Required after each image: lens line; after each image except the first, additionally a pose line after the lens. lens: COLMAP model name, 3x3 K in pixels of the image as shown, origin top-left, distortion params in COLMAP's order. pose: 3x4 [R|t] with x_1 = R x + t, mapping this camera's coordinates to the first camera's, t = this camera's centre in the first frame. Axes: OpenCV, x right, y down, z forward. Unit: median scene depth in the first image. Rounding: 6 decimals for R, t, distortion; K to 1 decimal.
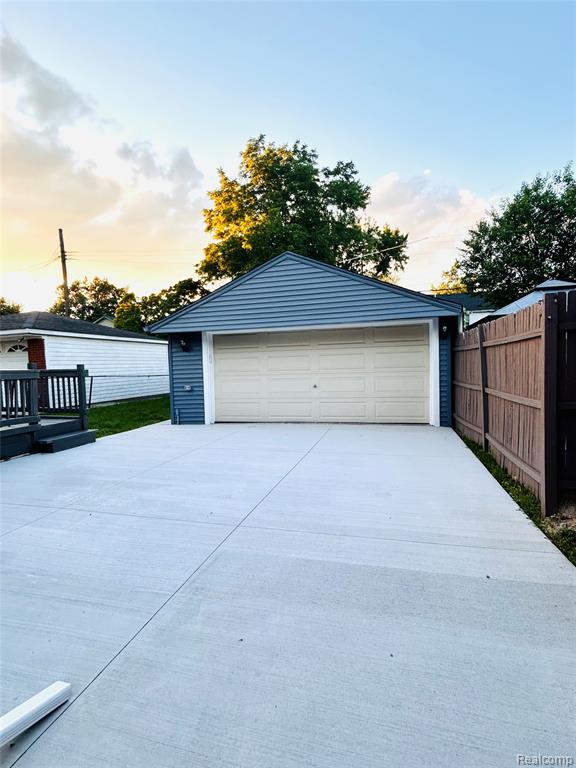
lens RADIAL K [[407.8, 0, 288.0], [0, 407.8, 384.0], [0, 0, 1]] dist [0.002033, 0.000093]
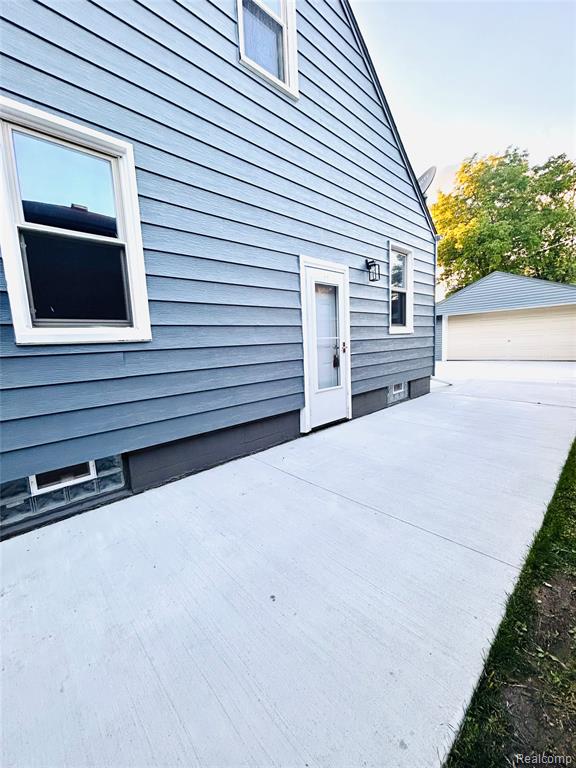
lens RADIAL K [[311.6, 0, 289.4], [0, 311.6, 386.4], [0, 0, 1]] dist [0.000373, -0.000196]
pose [[0.848710, 0.050730, -0.526419, -0.007281], [0.008307, 0.993987, 0.109182, 0.015430], [0.528793, -0.097037, 0.843185, -0.230235]]
